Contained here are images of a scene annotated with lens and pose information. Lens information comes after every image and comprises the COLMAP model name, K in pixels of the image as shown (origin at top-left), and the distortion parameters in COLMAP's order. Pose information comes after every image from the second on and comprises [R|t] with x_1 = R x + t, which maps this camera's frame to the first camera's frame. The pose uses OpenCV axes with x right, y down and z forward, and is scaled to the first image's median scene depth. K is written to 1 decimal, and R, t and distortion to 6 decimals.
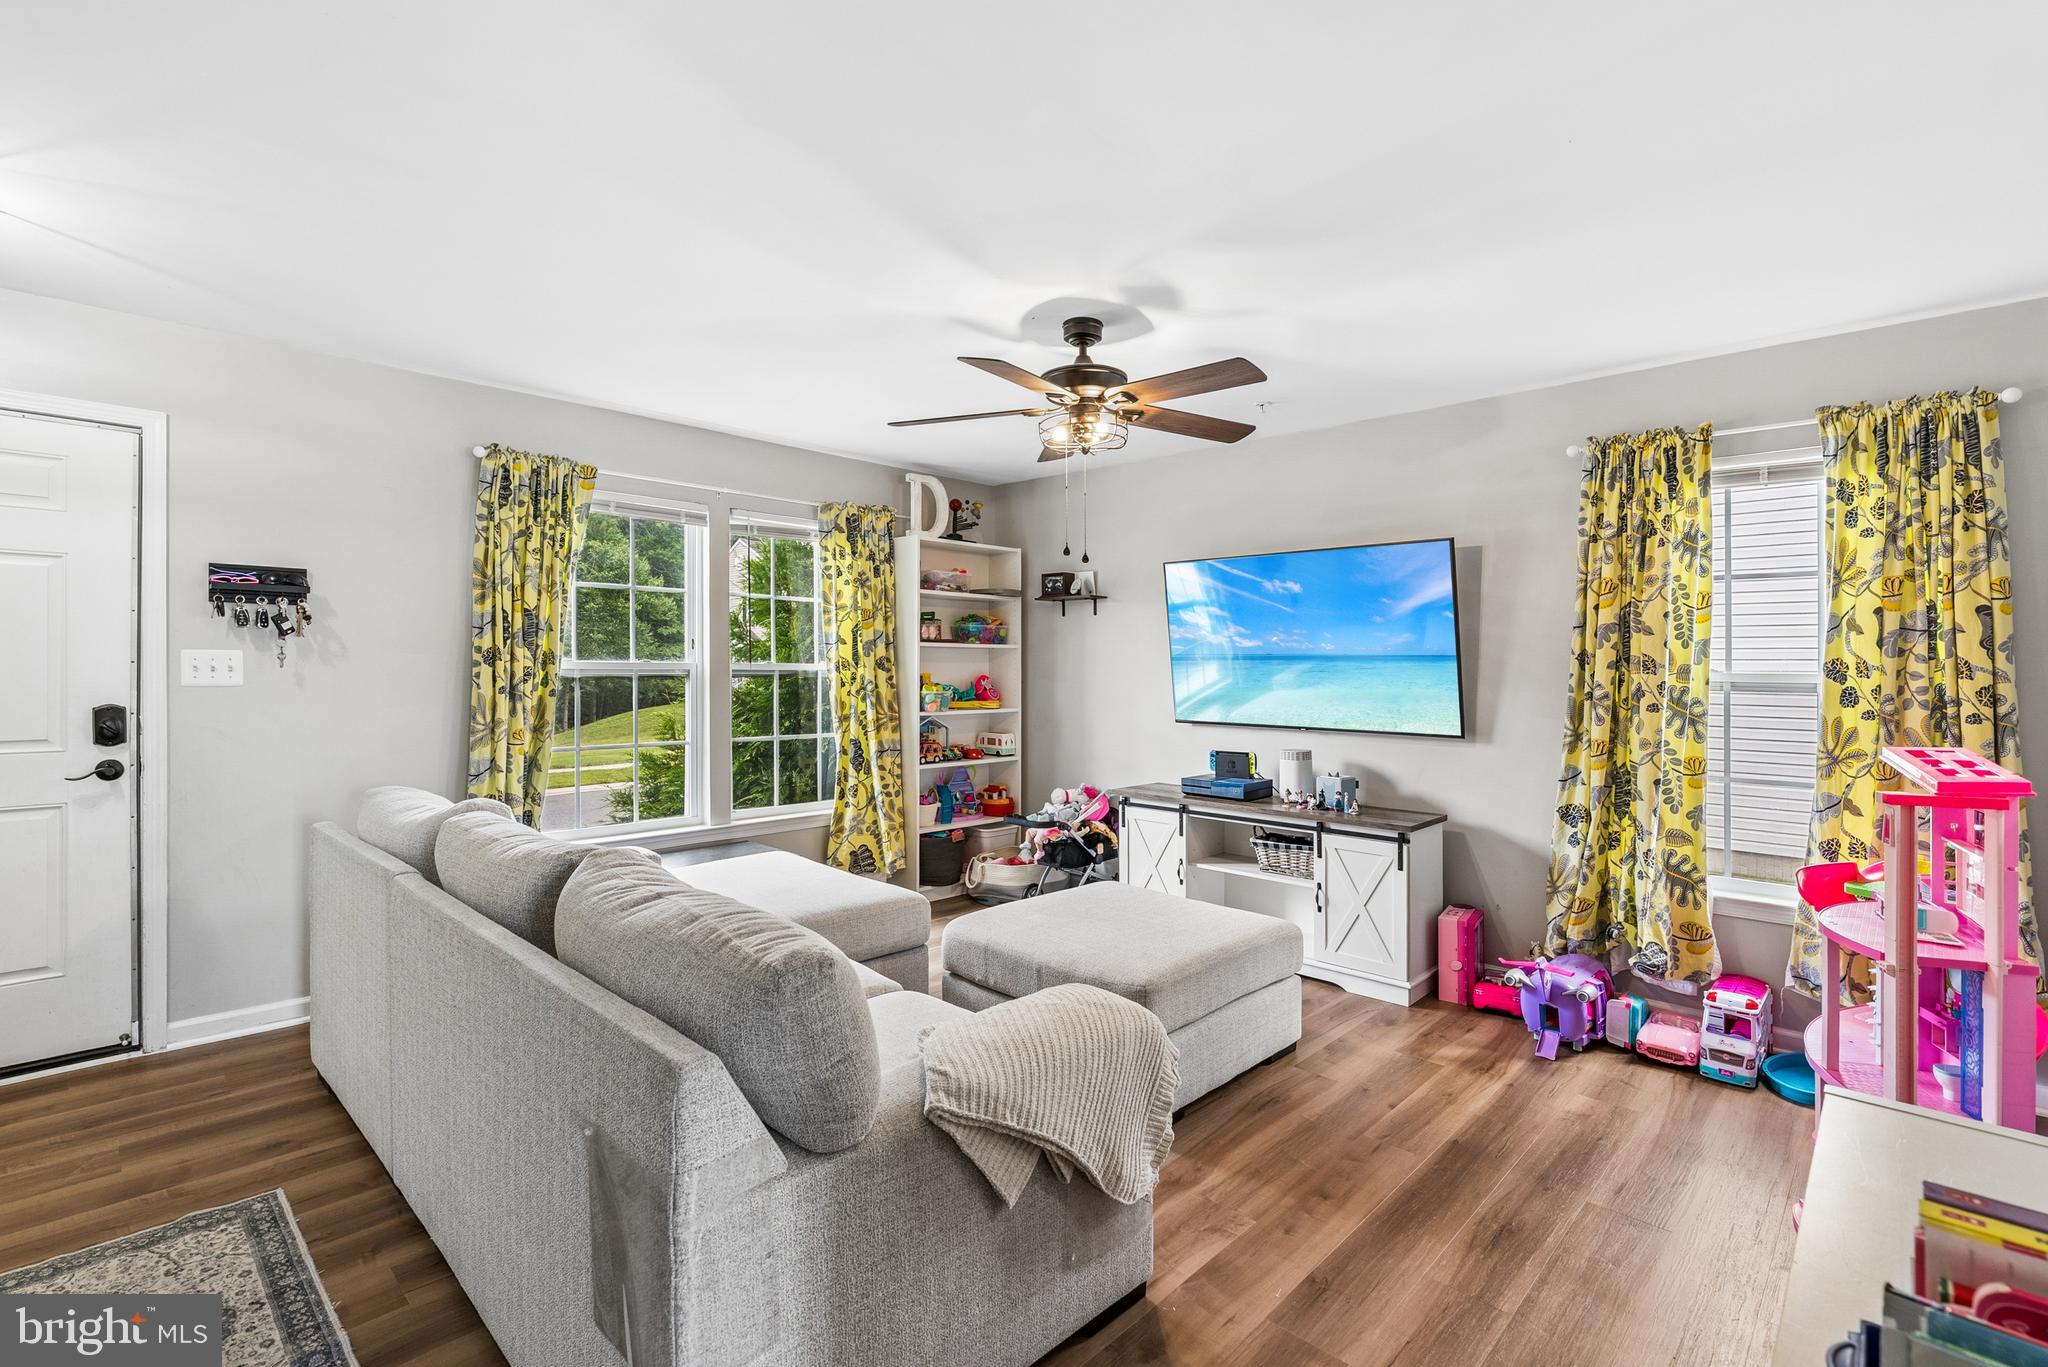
lens RADIAL K [[935.4, 0, 1023.0], [0, 935.4, 678.7], [0, 0, 1]] dist [-0.011865, 0.003828]
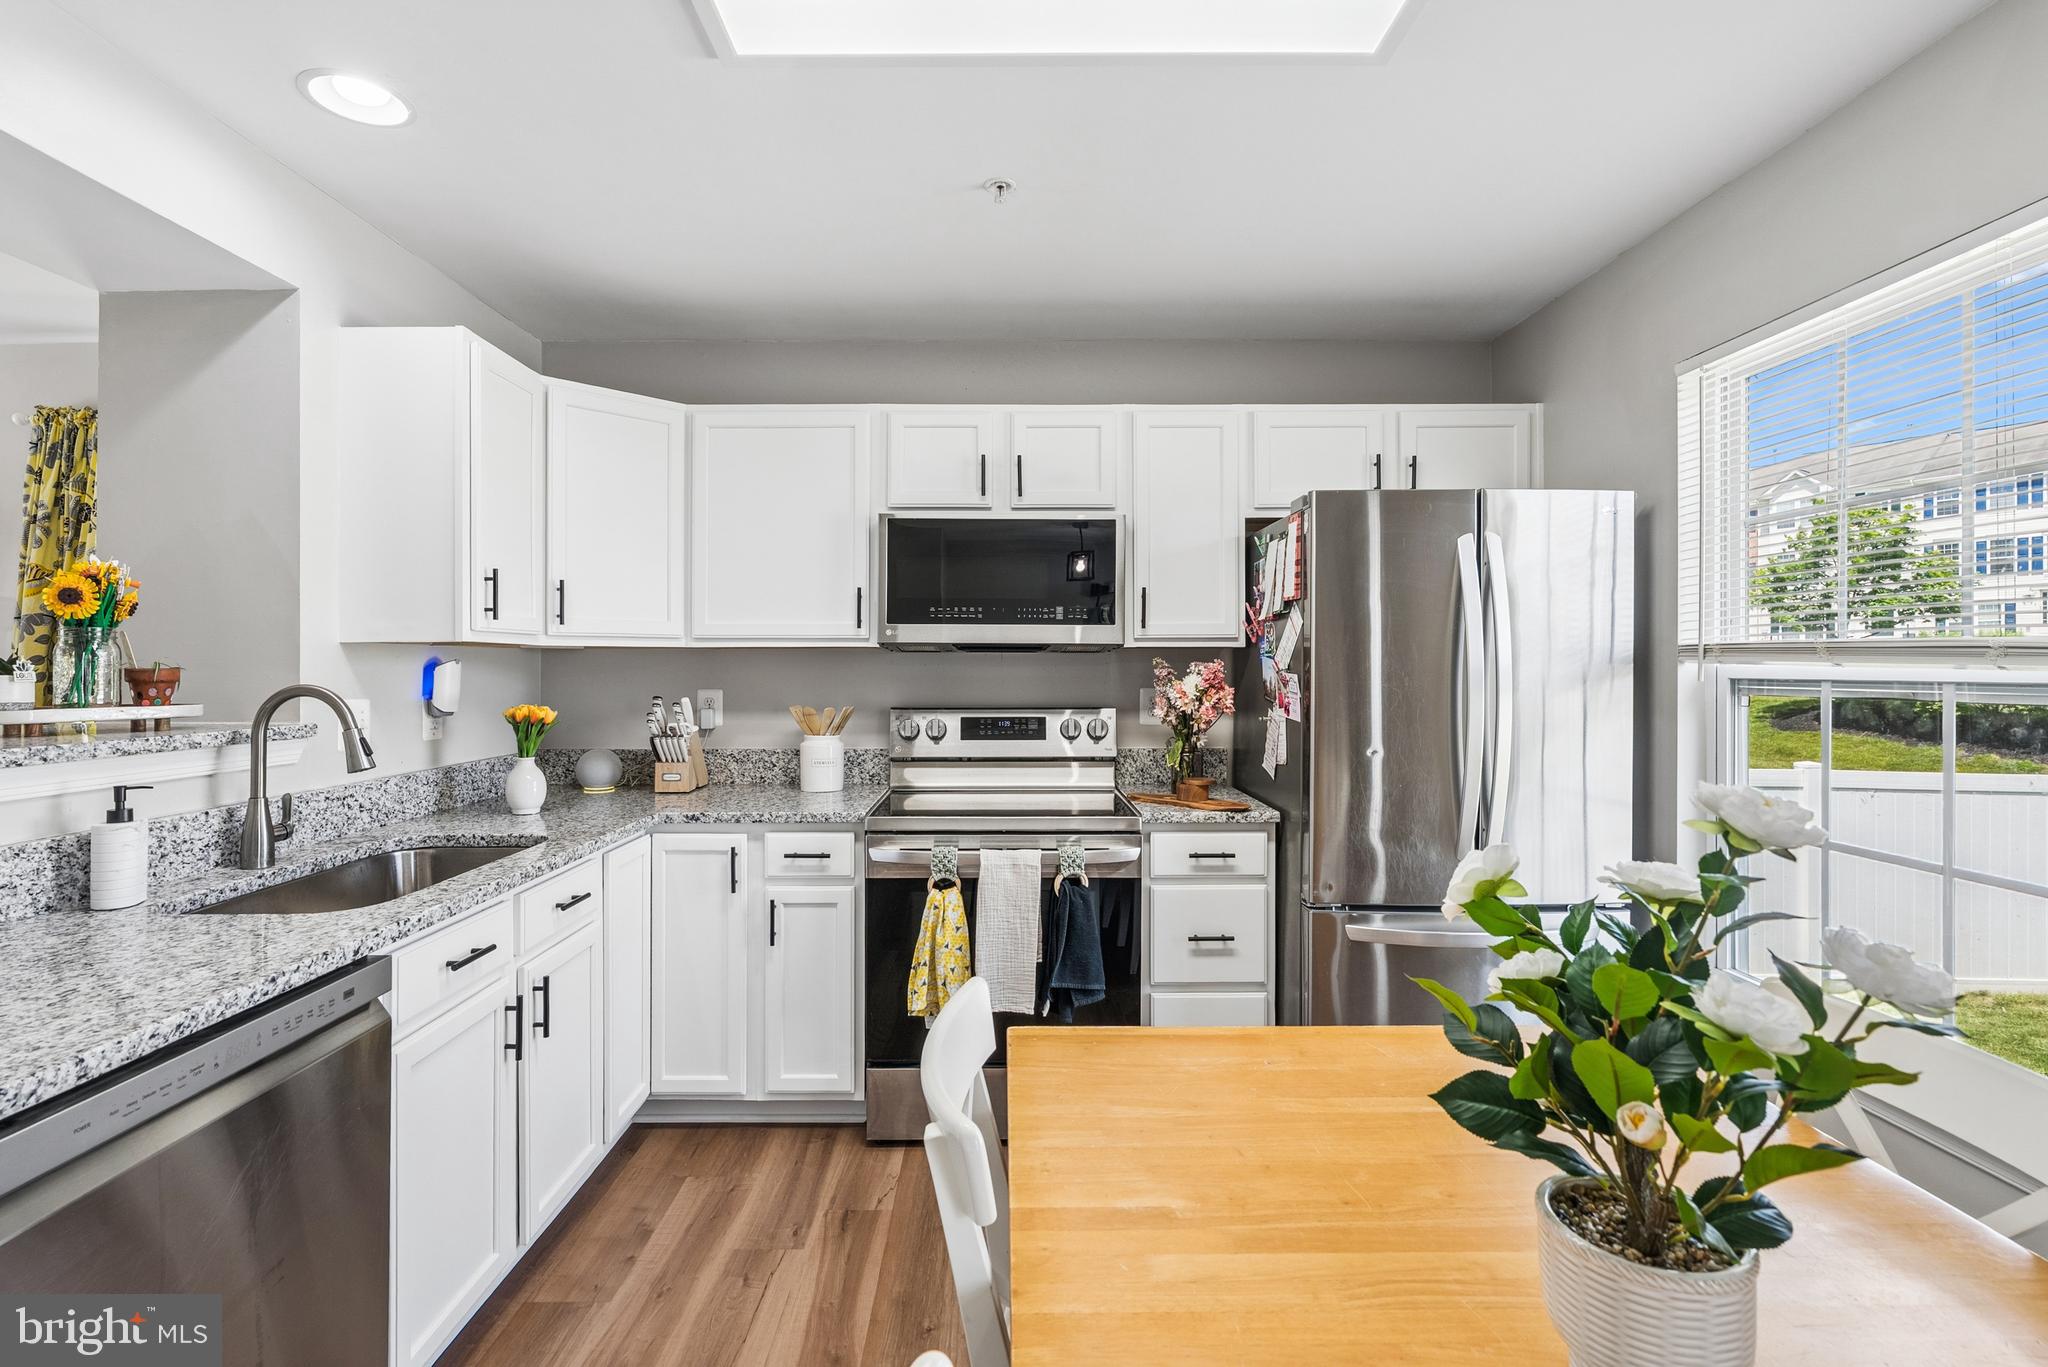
lens RADIAL K [[935.4, 0, 1003.9], [0, 935.4, 665.6], [0, 0, 1]] dist [-0.011865, 0.003828]
pose [[0.716487, -0.008055, 0.697554, 0.637359], [0.018055, 0.999812, -0.007000, 0.011936], [-0.697367, 0.017609, 0.716498, -0.269966]]
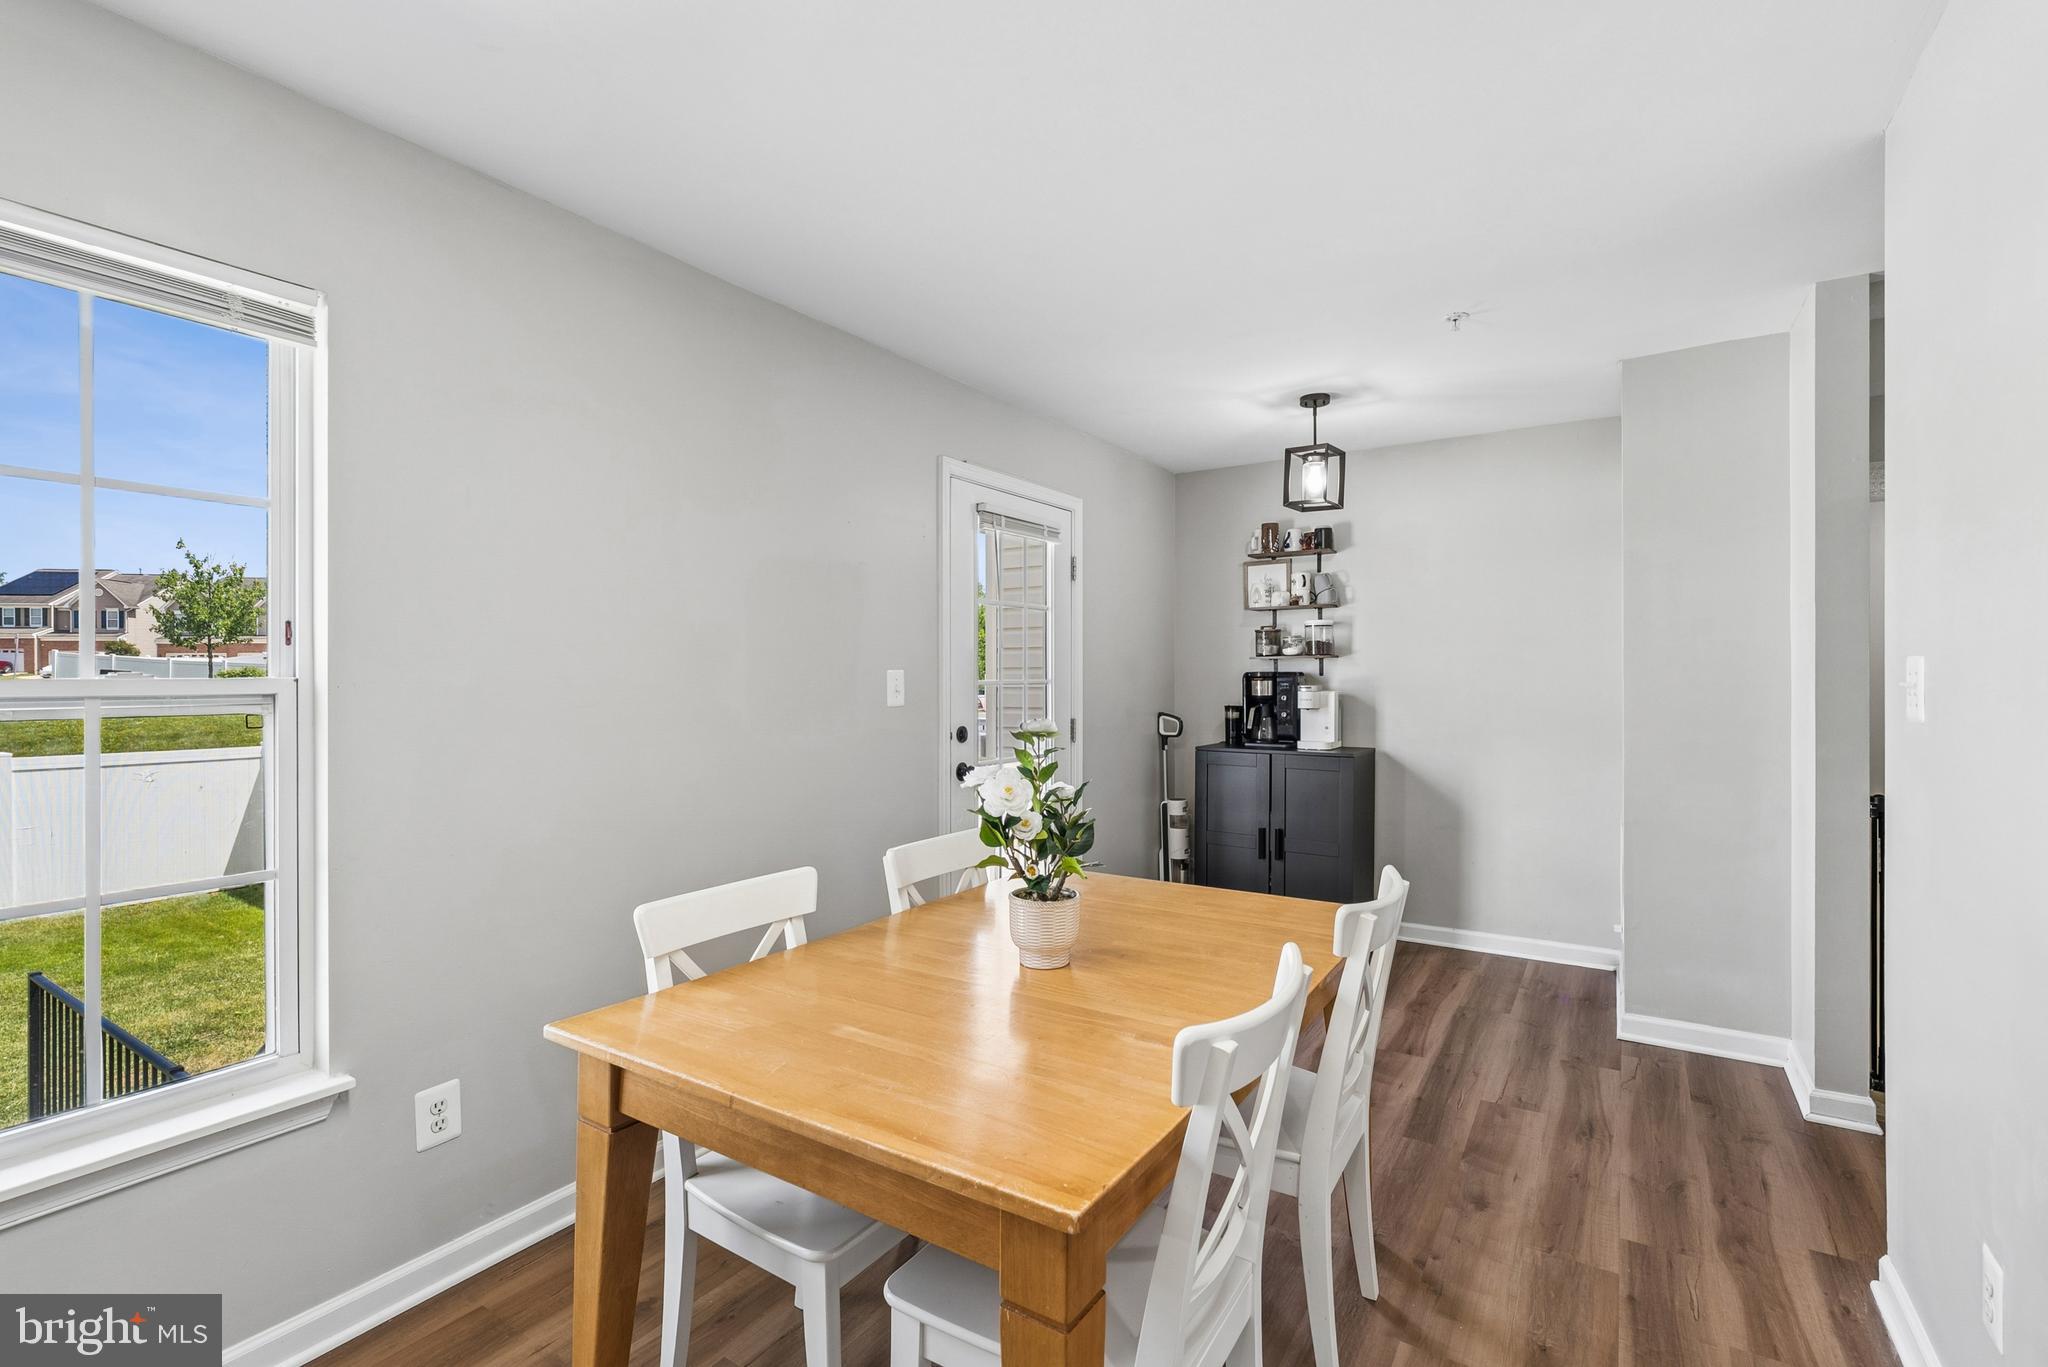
lens RADIAL K [[935.4, 0, 1005.7], [0, 935.4, 672.5], [0, 0, 1]] dist [-0.011865, 0.003828]
pose [[-0.983788, -0.008794, -0.179117, 0.974503], [-0.009671, 0.999945, 0.004023, 0.011600], [0.179072, 0.005690, -0.983820, 0.256114]]
